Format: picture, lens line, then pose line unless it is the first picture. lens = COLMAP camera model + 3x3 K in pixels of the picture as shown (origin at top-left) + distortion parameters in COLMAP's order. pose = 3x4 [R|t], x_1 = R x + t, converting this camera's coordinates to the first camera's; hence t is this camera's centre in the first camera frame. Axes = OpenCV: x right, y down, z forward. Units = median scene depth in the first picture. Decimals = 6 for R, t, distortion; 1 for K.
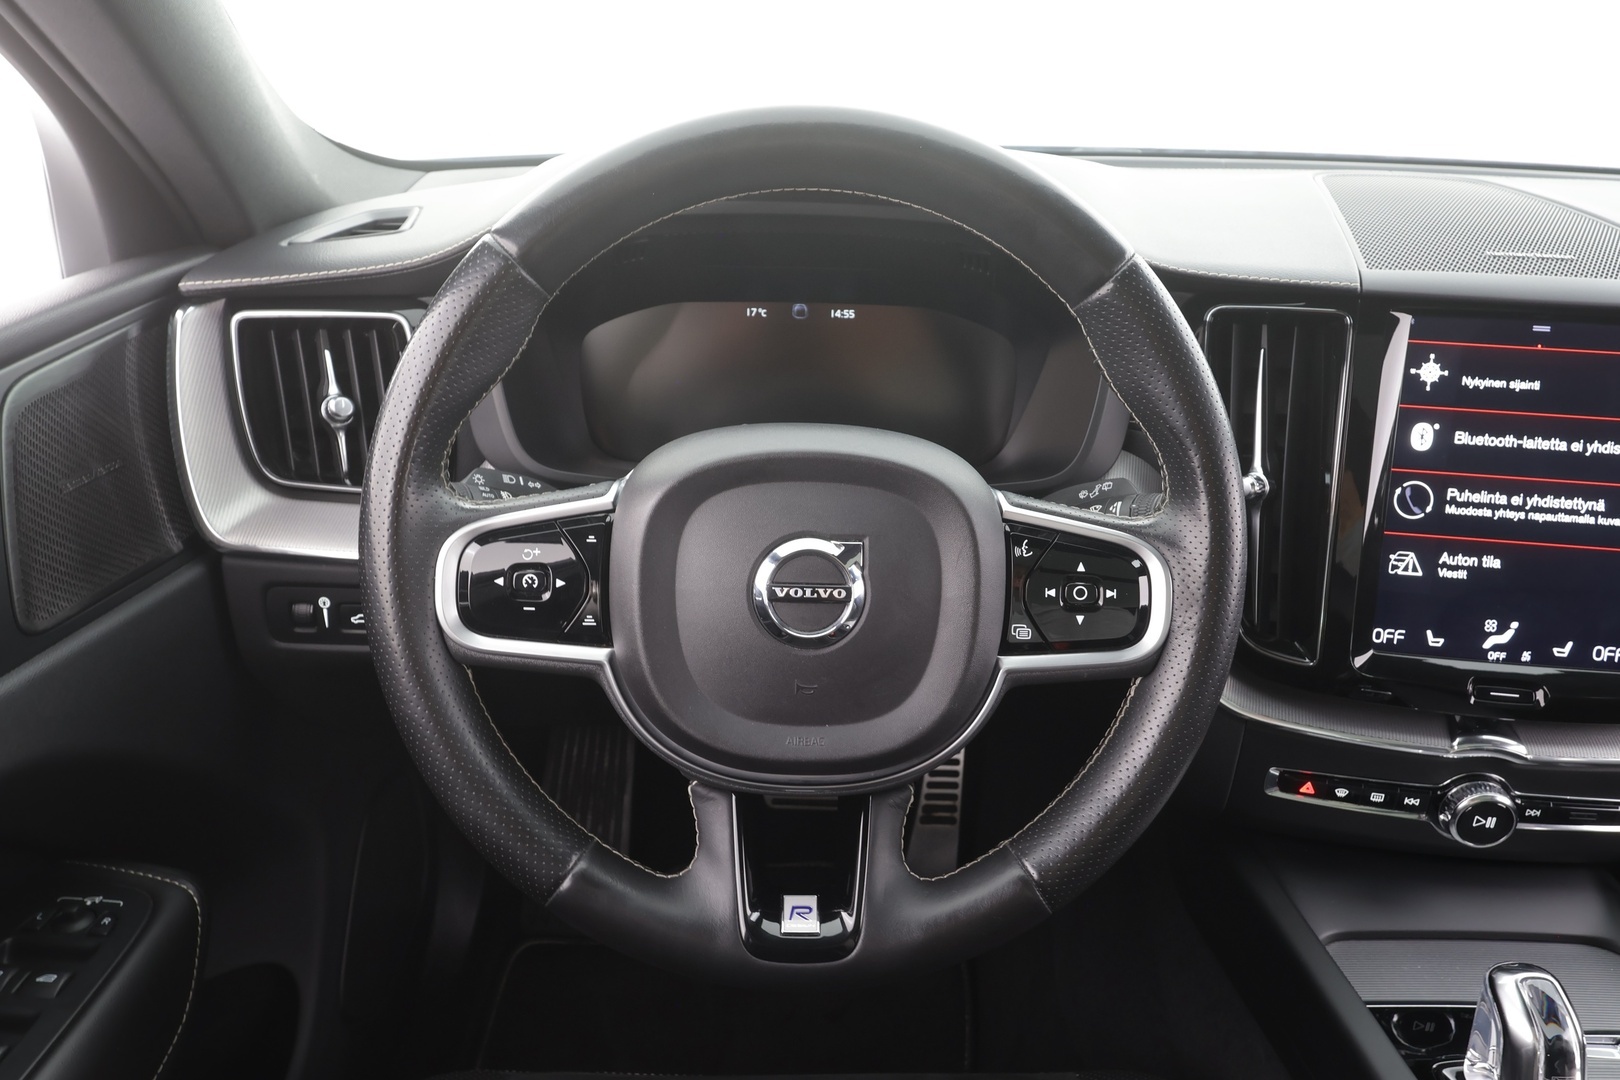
lens RADIAL K [[1040.1, 0, 803.2], [0, 1040.1, 541.7], [0, 0, 1]] dist [0.001713, 0.000310]
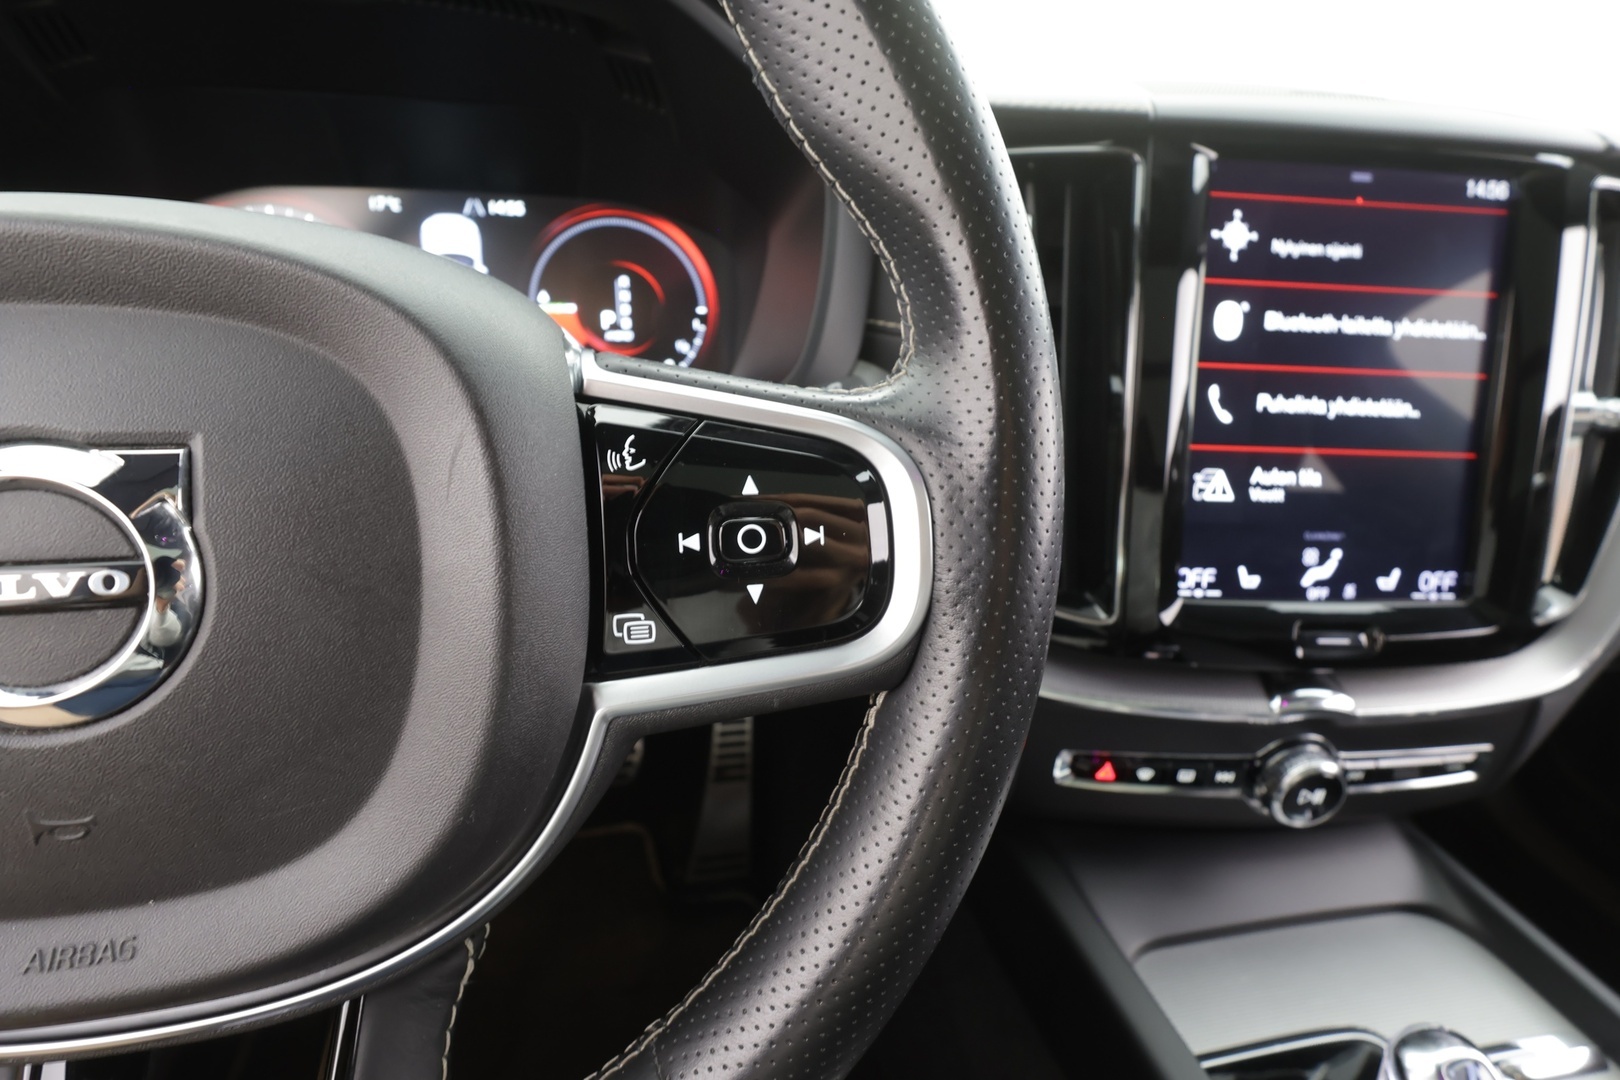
lens RADIAL K [[745.9, 0, 805.6], [0, 745.9, 541.2], [0, 0, 1]] dist [-0.004695, -0.000174]
pose [[0.983573, -0.059615, 0.170383, 0.180933], [0.056011, 0.998095, 0.025884, 0.032524], [-0.171601, -0.015916, 0.985038, 0.509124]]
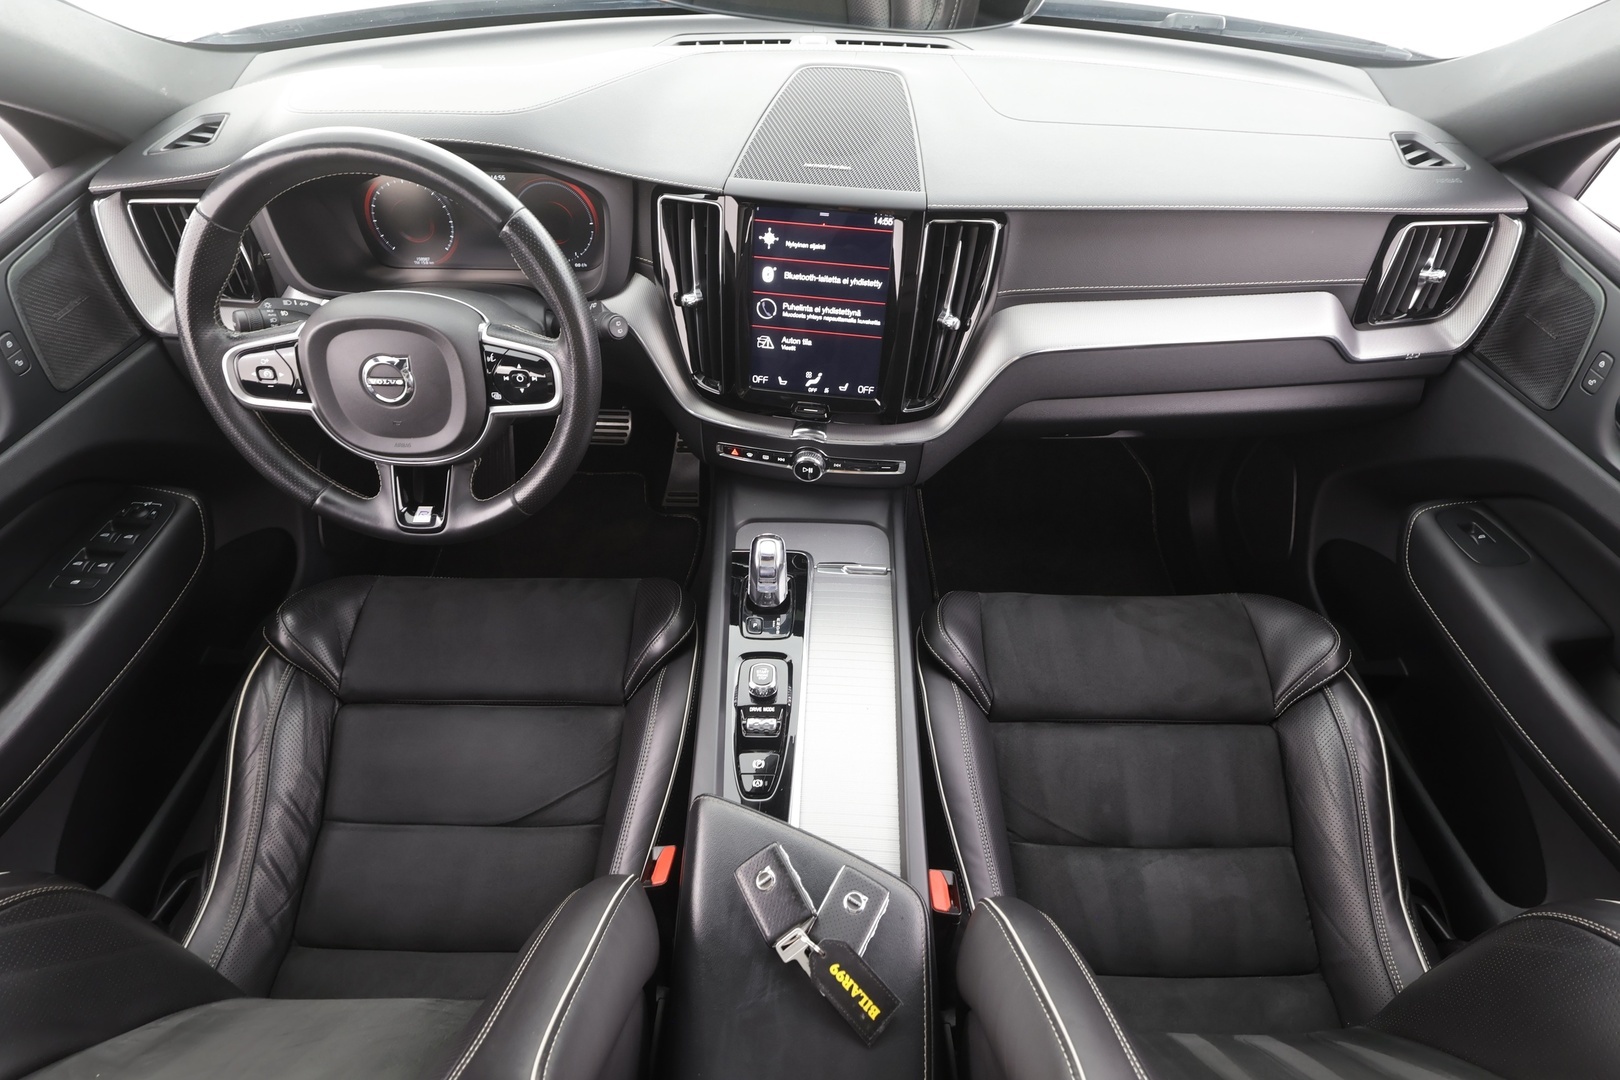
lens RADIAL K [[801.6, 0, 808.5], [0, 801.6, 543.4], [0, 0, 1]] dist [0.002454, 0.000188]
pose [[0.999585, 0.007263, -0.027888, 0.719533], [0.004560, 0.915668, 0.401909, -0.239879], [0.028455, -0.401869, 0.915255, -0.517750]]
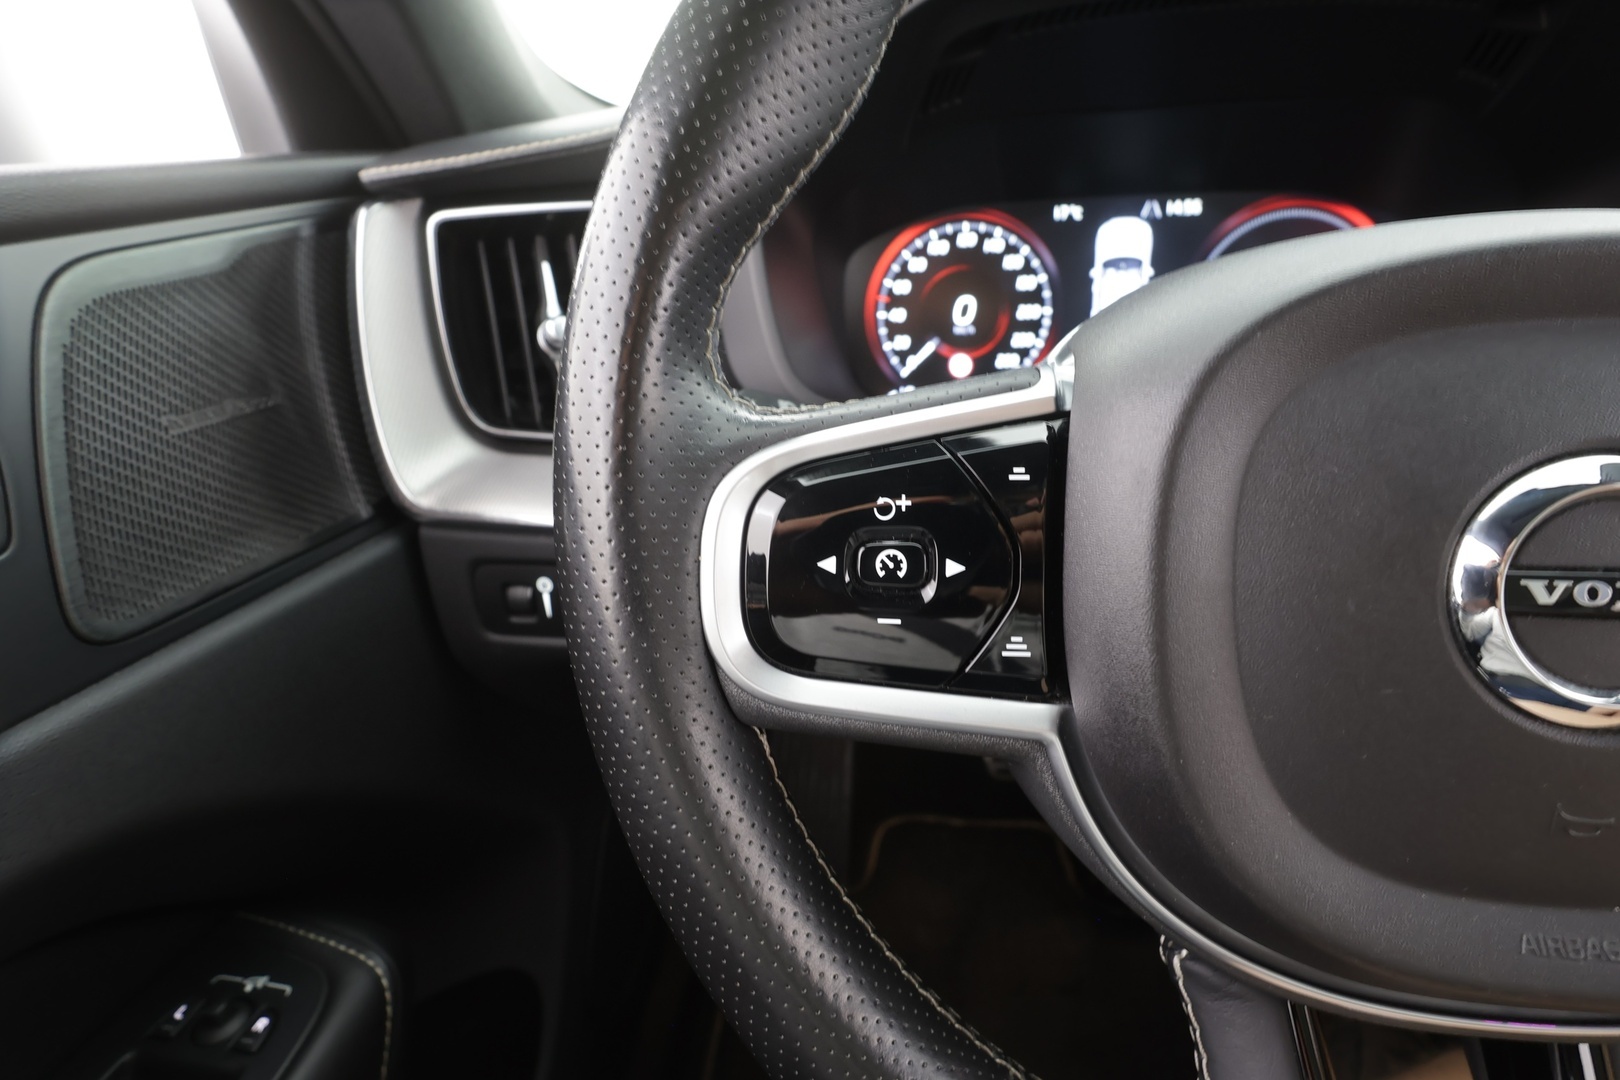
lens RADIAL K [[745.9, 0, 814.0], [0, 745.9, 533.9], [0, 0, 1]] dist [-0.004695, -0.000174]
pose [[0.989304, -0.007376, -0.145681, -0.190100], [0.010180, 0.999777, 0.018507, 0.013311], [0.145512, -0.019792, 0.989159, 0.502910]]
